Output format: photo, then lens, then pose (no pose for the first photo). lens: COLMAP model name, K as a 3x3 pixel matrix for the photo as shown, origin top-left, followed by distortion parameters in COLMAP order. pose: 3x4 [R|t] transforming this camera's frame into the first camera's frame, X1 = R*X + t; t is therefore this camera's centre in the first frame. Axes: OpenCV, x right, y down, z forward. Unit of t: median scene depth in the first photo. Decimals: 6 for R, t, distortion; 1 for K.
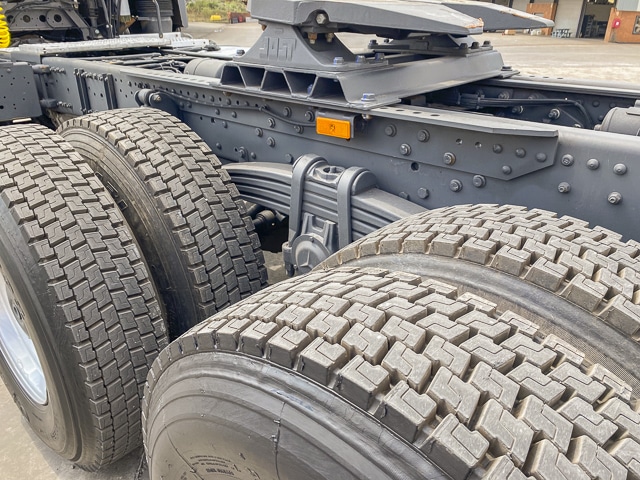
lens RADIAL K [[489.3, 0, 321.4], [0, 489.3, 237.0], [0, 0, 1]] dist [0.052609, -0.063415]
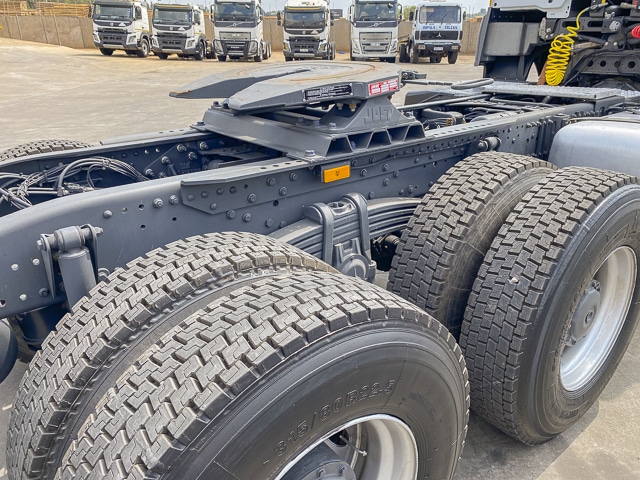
lens RADIAL K [[489.3, 0, 321.4], [0, 489.3, 237.0], [0, 0, 1]] dist [0.052609, -0.063415]
pose [[-0.155124, 0.377549, -0.912904, 1.187465], [-0.404996, 0.818562, 0.407351, -0.550646], [0.901063, 0.432913, 0.025927, 0.977538]]
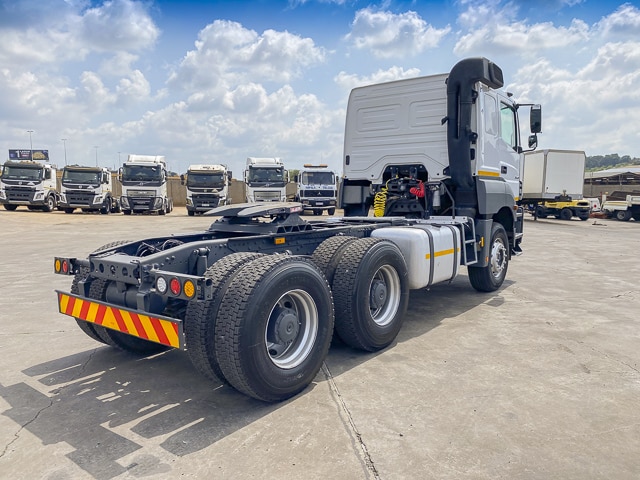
lens RADIAL K [[489.3, 0, 321.4], [0, 489.3, 237.0], [0, 0, 1]] dist [0.052609, -0.063415]
pose [[0.064253, 0.091629, -0.993718, 2.607234], [-0.412128, 0.909329, 0.057200, -0.519135], [0.908858, 0.405863, 0.096189, 0.923935]]
